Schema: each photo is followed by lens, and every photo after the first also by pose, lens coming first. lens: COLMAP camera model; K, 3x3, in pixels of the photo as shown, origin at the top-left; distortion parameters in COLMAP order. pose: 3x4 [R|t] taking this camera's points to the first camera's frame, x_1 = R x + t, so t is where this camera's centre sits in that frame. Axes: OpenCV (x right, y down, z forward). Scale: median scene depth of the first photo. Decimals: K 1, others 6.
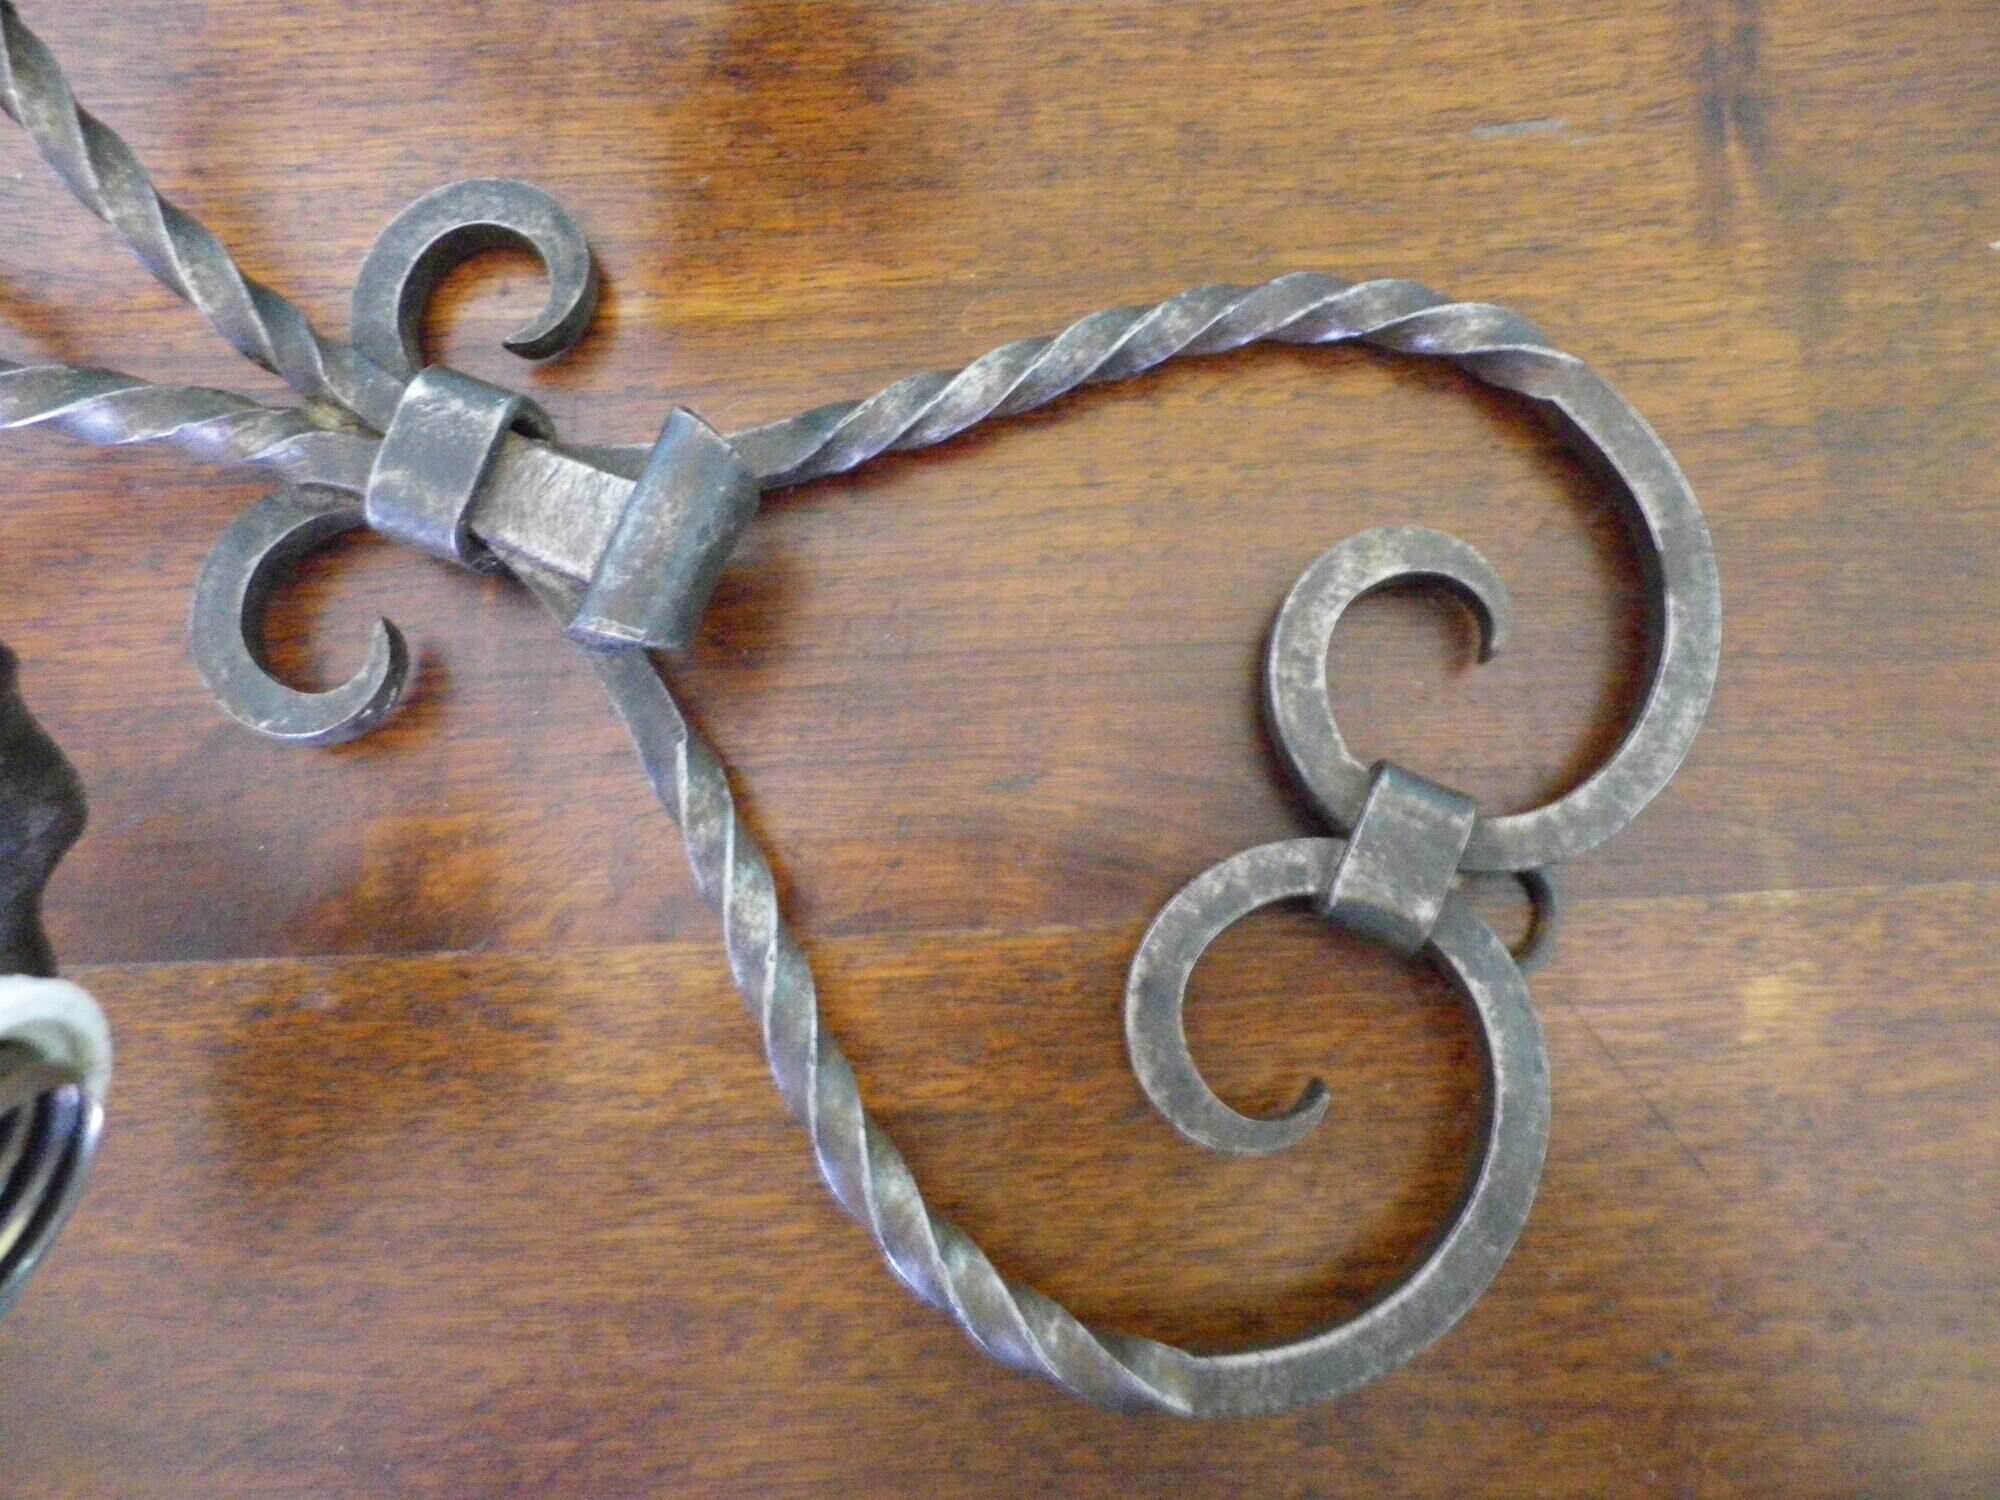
lens RADIAL K [[1555.0, 0, 1012.8], [0, 1555.0, 739.8], [0, 0, 1]] dist [0.015135, -0.007893]
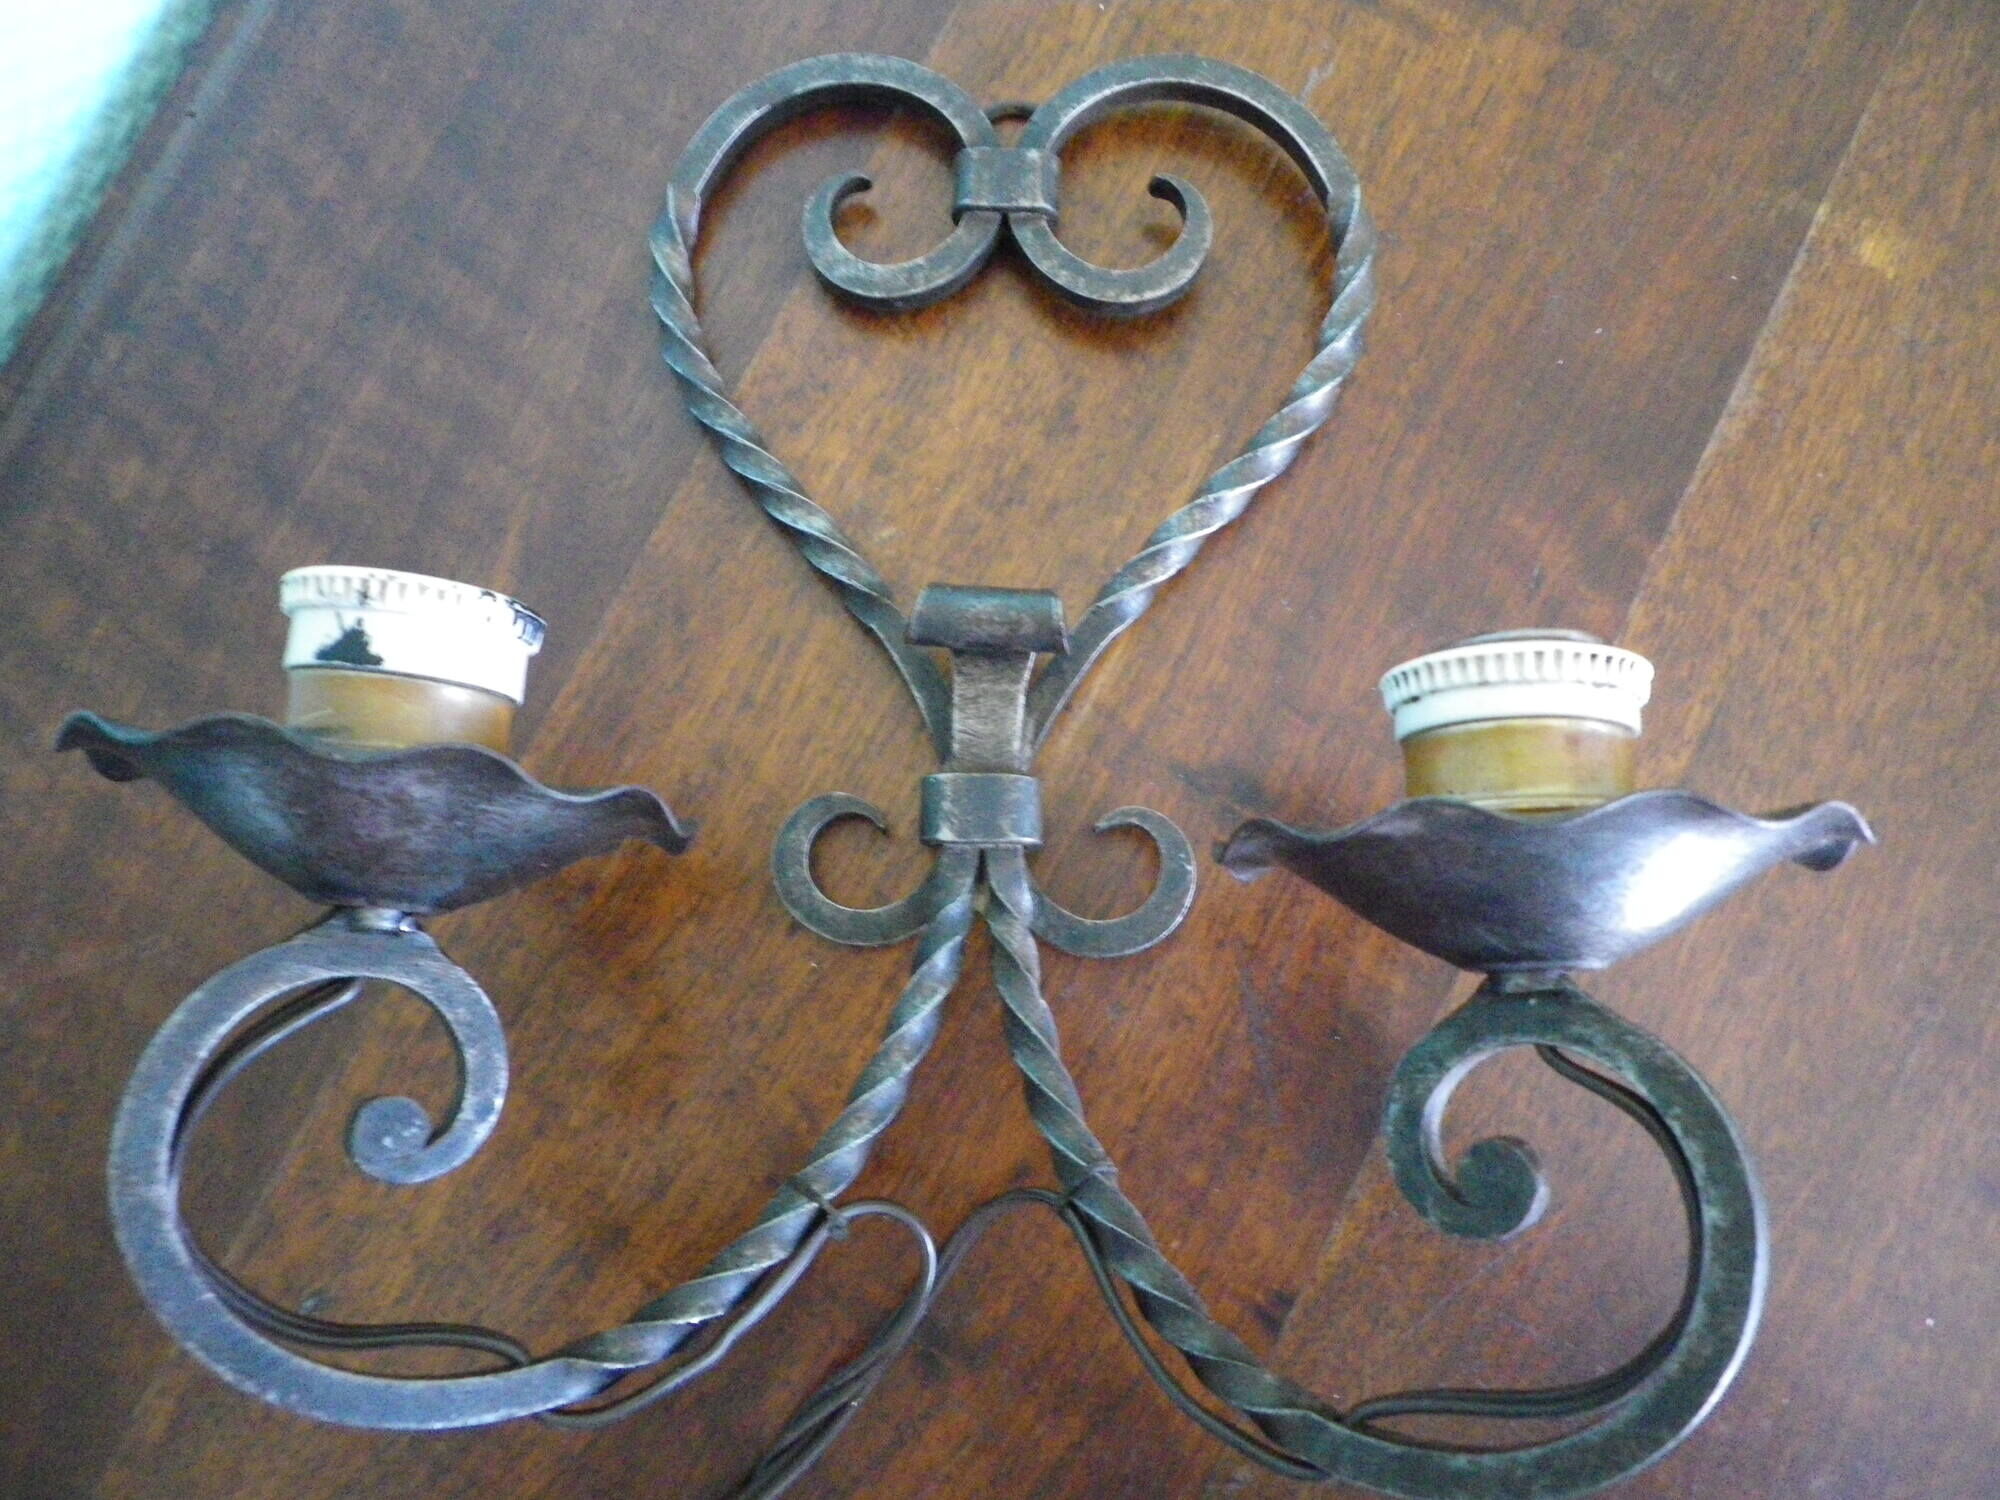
lens RADIAL K [[1555.0, 0, 1005.3], [0, 1555.0, 736.3], [0, 0, 1]] dist [0.015135, -0.007893]
pose [[-0.351297, -0.919185, 0.178015, -0.565981], [0.931963, -0.325099, 0.160487, -0.370280], [-0.089645, 0.222282, 0.970852, -0.450465]]
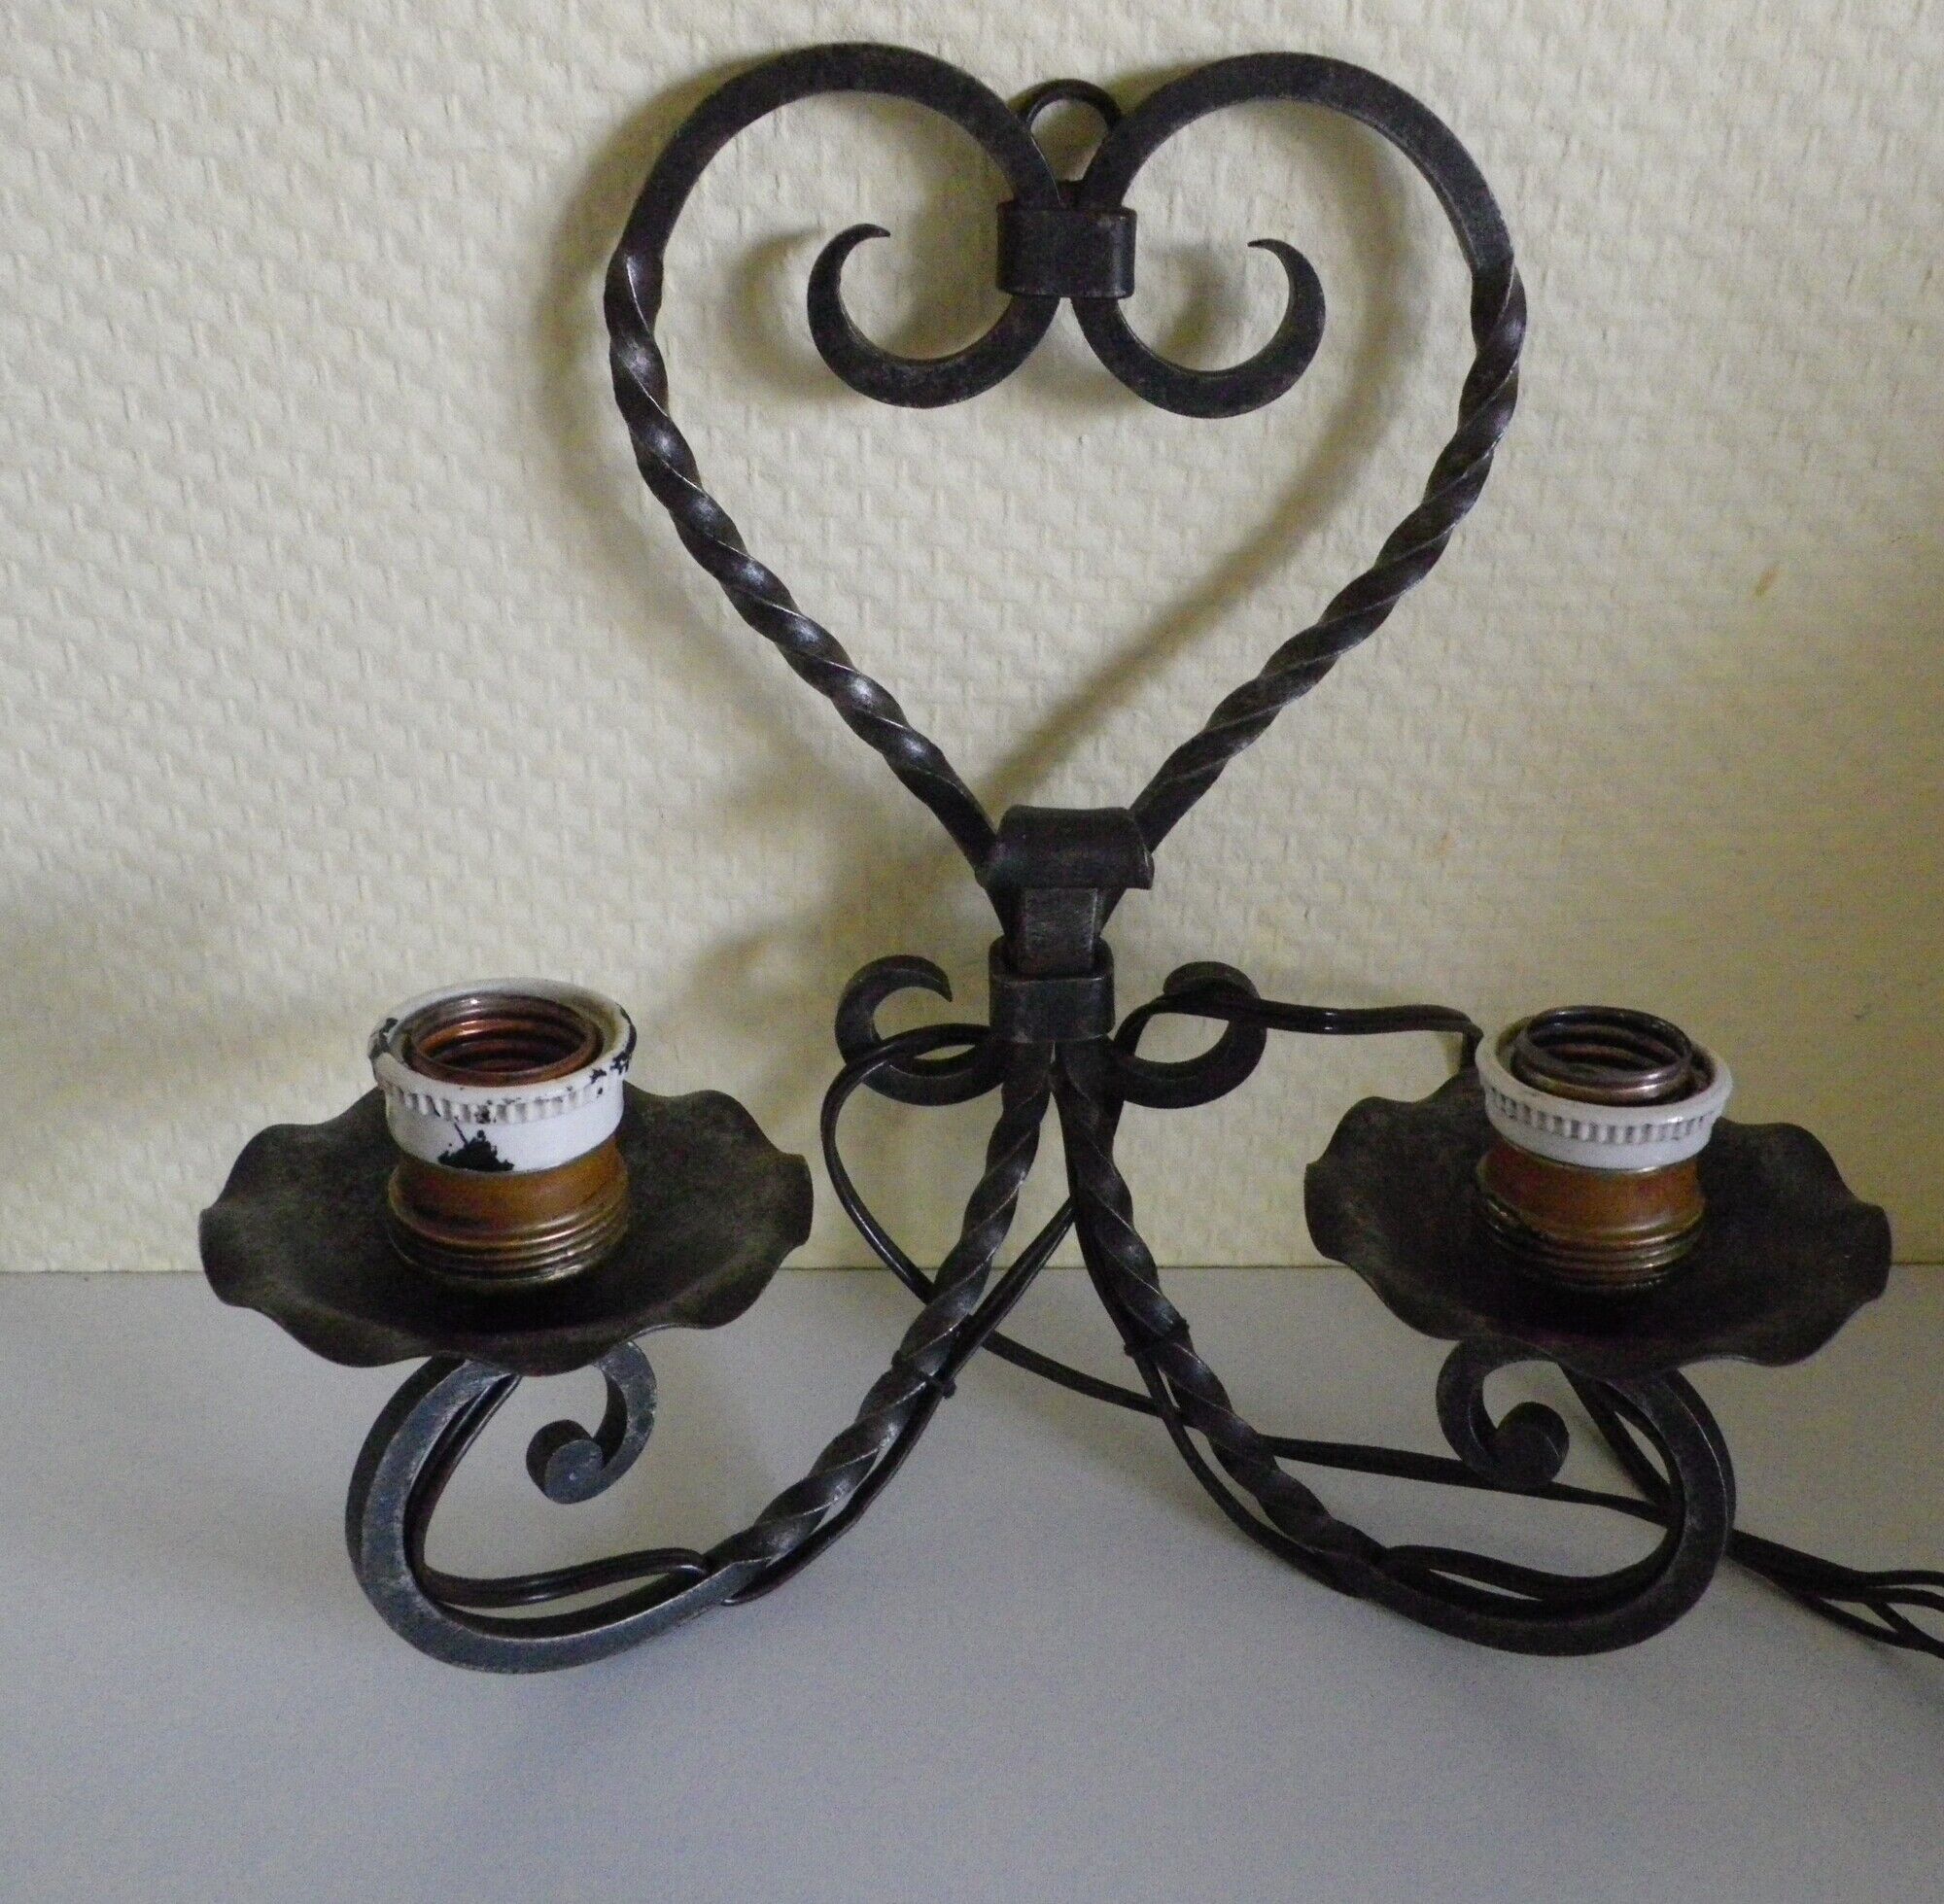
lens RADIAL K [[2000.2, 0, 1061.9], [0, 2000.2, 942.1], [0, 0, 1]] dist [0.011572, 0.000000]
pose [[-0.368195, -0.843252, -0.391611, 0.405338], [0.912081, -0.409317, 0.023836, -0.193428], [-0.180393, -0.348404, 0.919822, -0.687252]]
